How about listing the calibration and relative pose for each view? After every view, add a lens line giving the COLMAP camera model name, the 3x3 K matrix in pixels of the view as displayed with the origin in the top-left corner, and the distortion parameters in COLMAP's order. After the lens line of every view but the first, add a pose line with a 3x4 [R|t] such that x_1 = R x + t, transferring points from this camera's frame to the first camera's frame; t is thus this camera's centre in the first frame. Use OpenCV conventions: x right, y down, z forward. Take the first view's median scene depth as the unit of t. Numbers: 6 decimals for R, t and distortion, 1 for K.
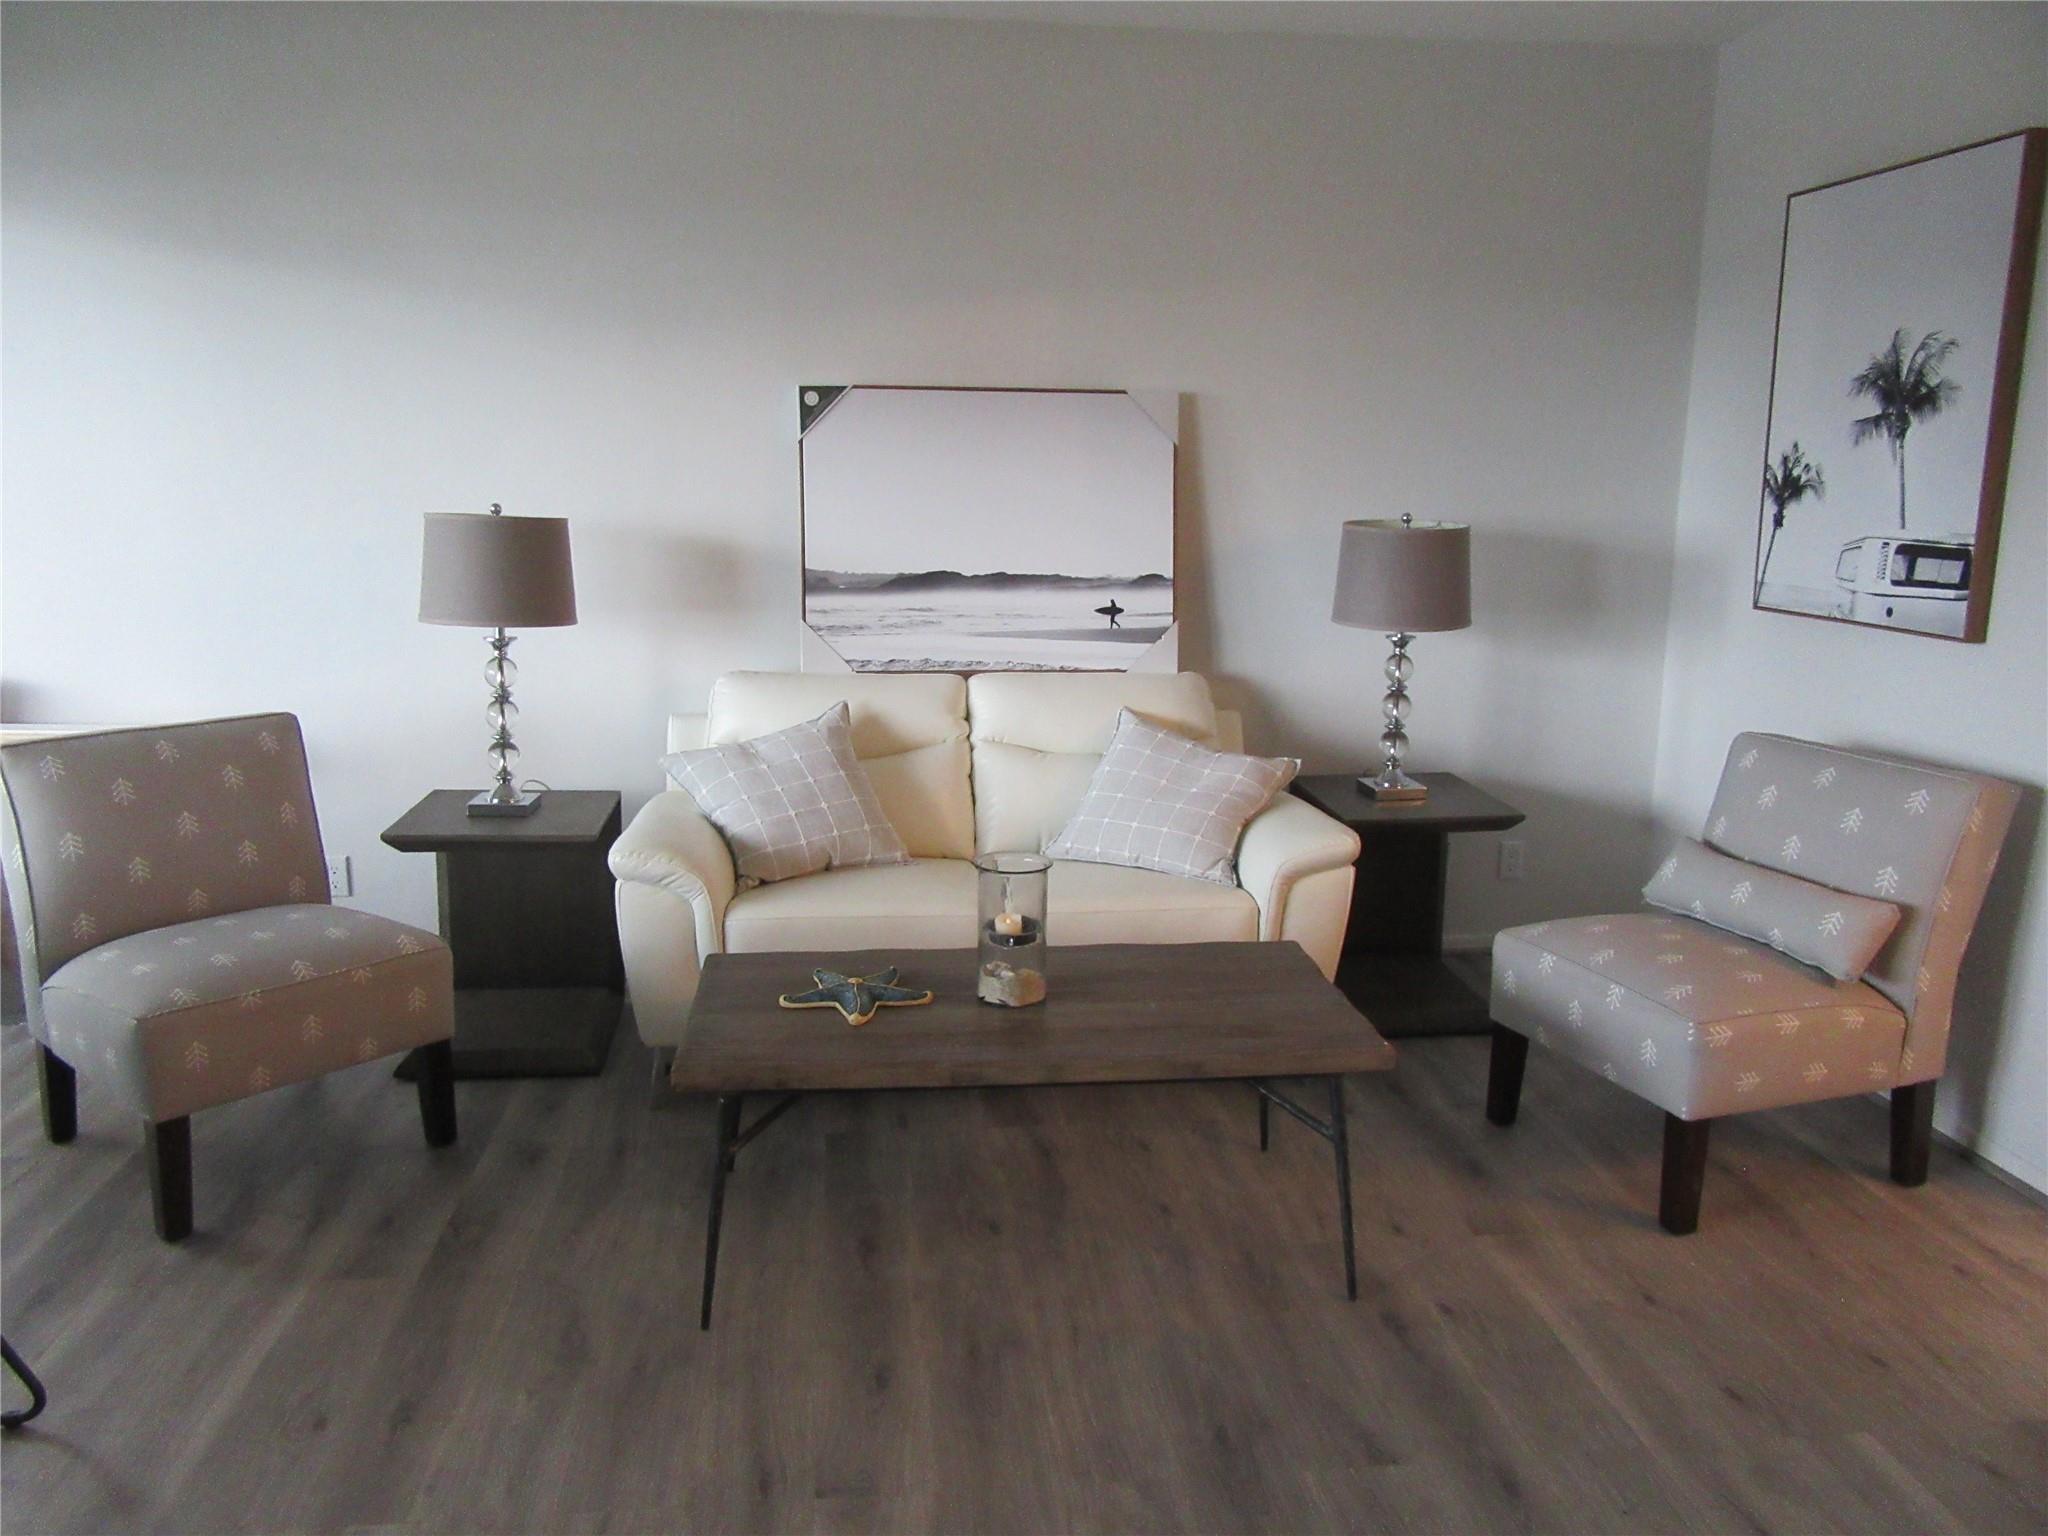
lens RADIAL K [[1503.1, 0, 1023.5], [0, 1503.1, 774.8], [0, 0, 1]] dist [0.059219, 0.001906]
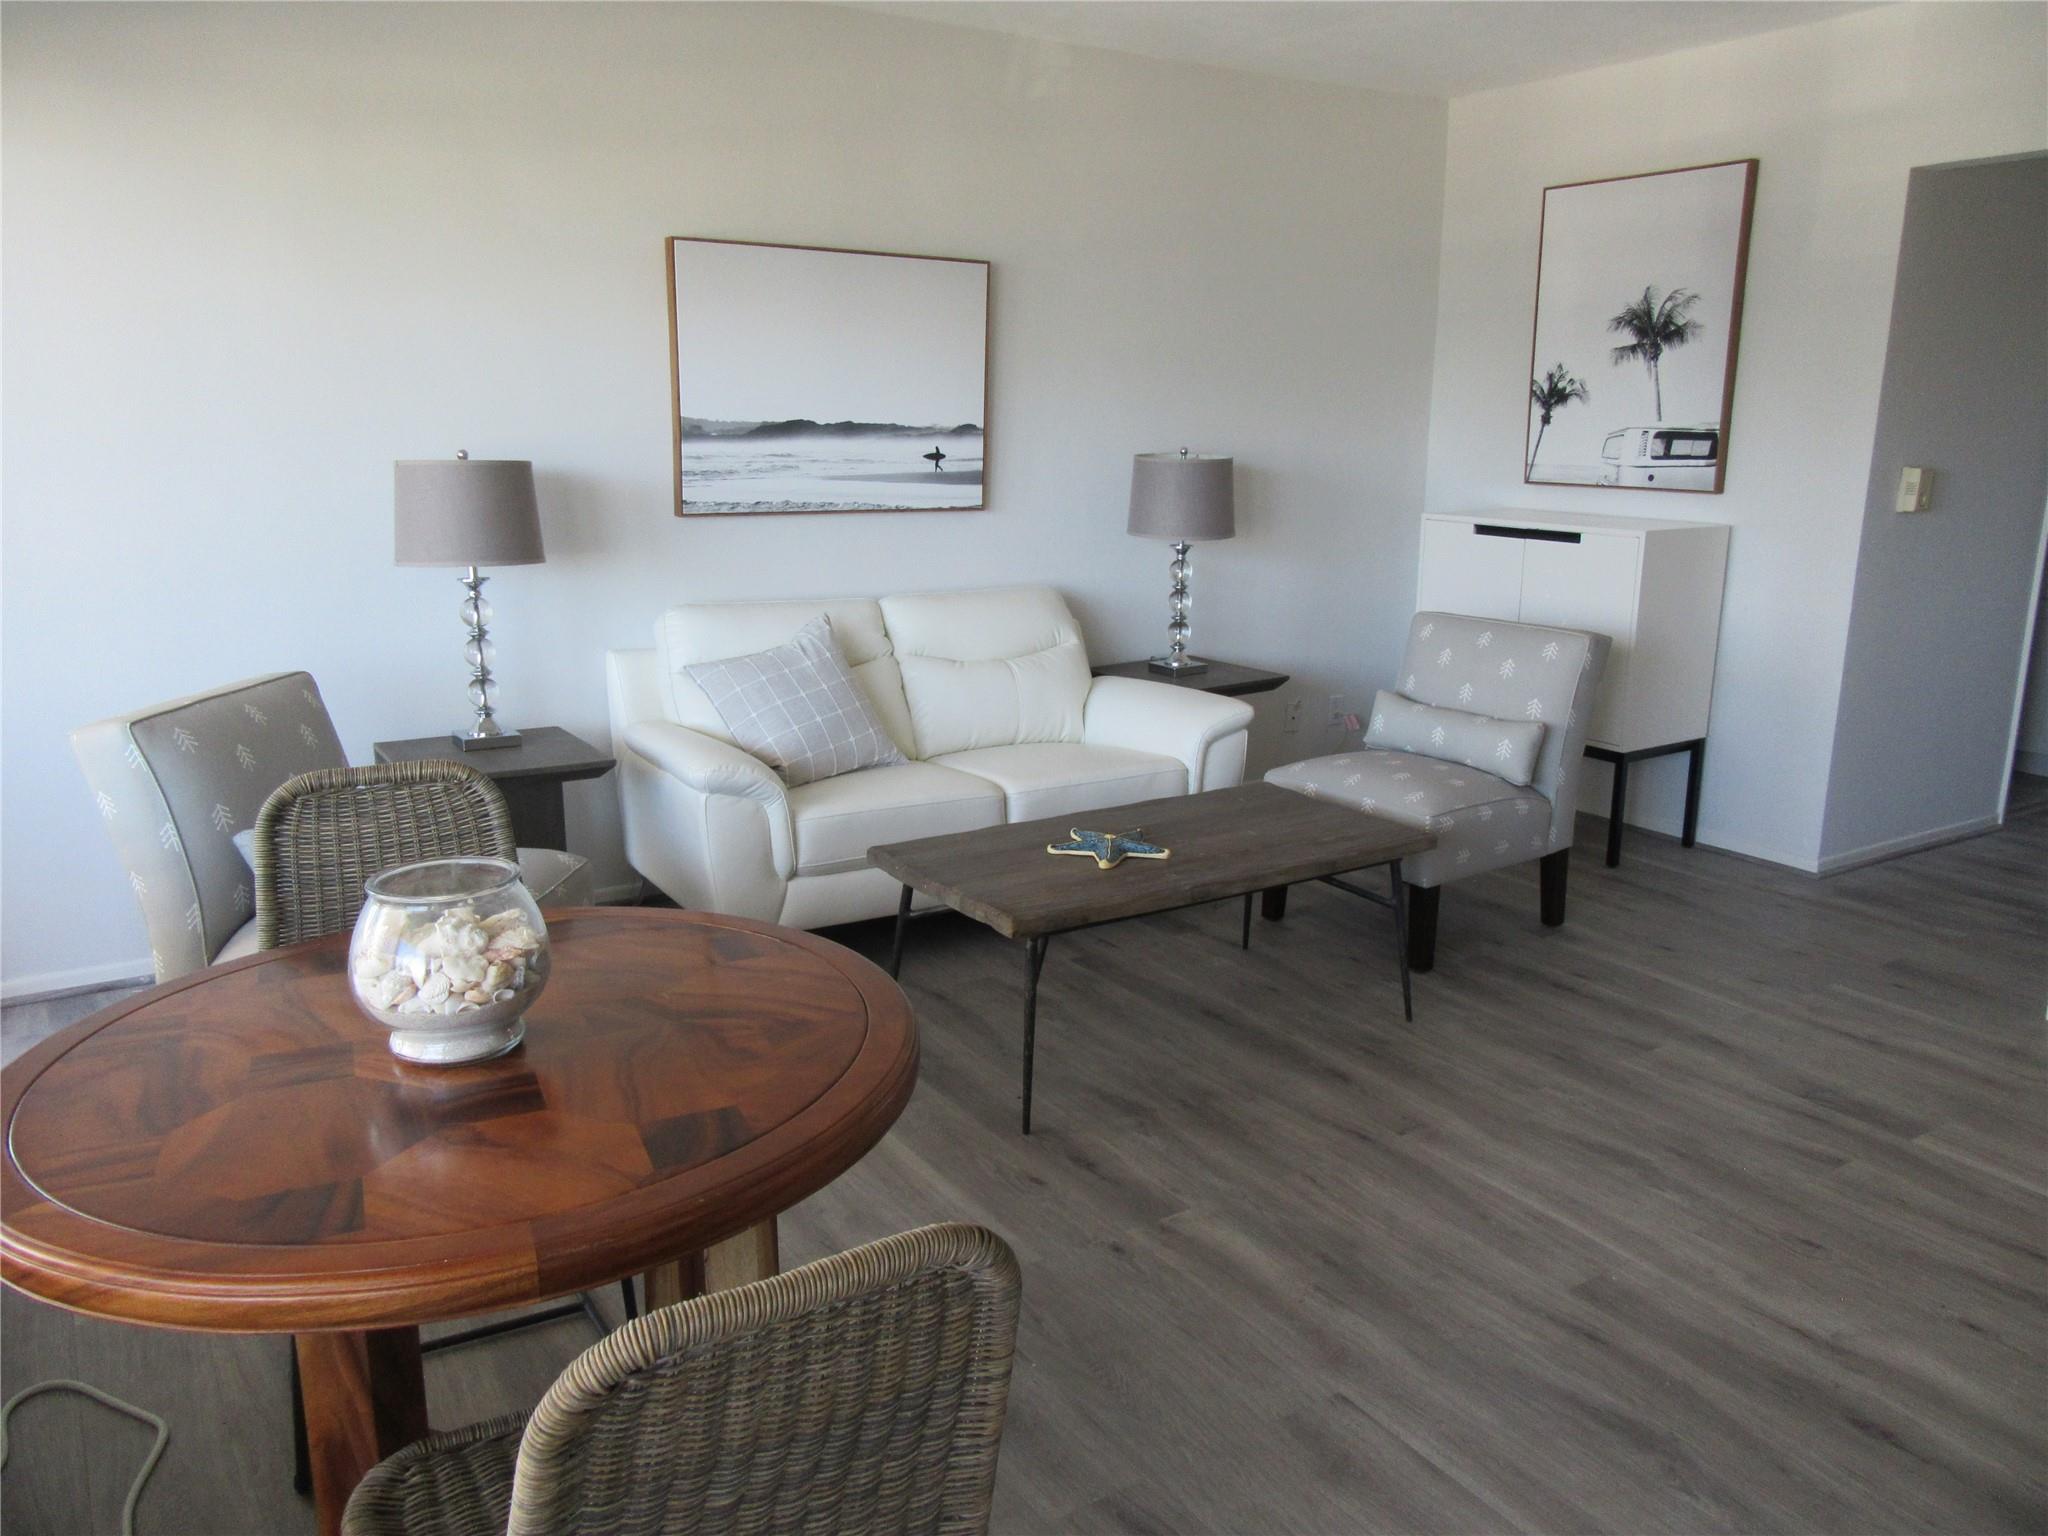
lens RADIAL K [[1503.1, 0, 1033.2], [0, 1503.1, 762.7], [0, 0, 1]] dist [0.059219, 0.001906]
pose [[0.883538, -0.128426, 0.450409, -0.664419], [0.110437, 0.991681, 0.066123, 0.004552], [-0.455154, -0.008680, 0.890371, -0.047336]]
